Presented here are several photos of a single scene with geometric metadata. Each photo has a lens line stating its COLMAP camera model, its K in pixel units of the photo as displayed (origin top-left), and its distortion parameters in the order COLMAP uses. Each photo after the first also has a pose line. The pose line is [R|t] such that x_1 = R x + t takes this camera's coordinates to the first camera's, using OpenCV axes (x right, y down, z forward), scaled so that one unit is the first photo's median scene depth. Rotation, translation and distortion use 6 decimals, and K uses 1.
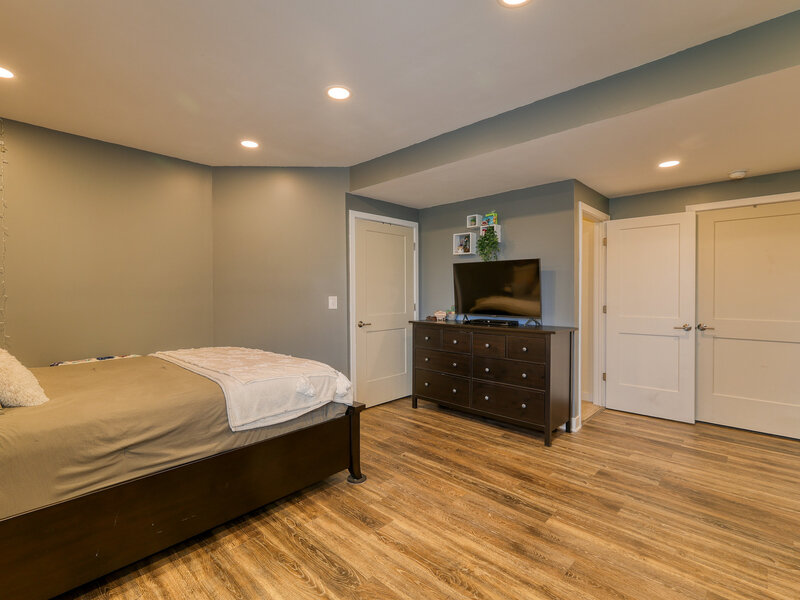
lens RADIAL K [[386.5, 0, 404.1], [0, 386.5, 295.4], [0, 0, 1]] dist [0.000478, 0.000438]
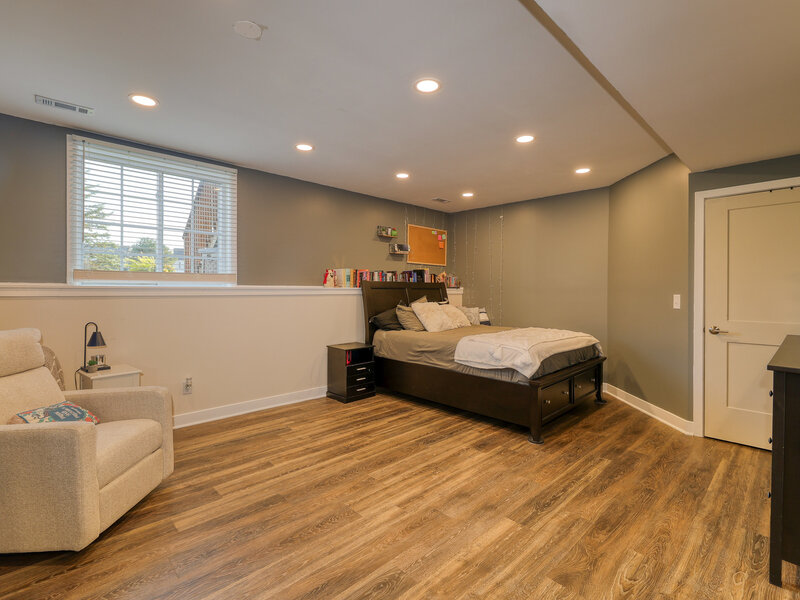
lens RADIAL K [[386.5, 0, 404.1], [0, 386.5, 295.4], [0, 0, 1]] dist [0.000478, 0.000438]
pose [[-0.050802, 0.012328, -0.998633, 1.298200], [-0.012666, 0.999835, 0.012987, -0.001048], [0.998628, 0.013309, -0.050637, 0.731974]]
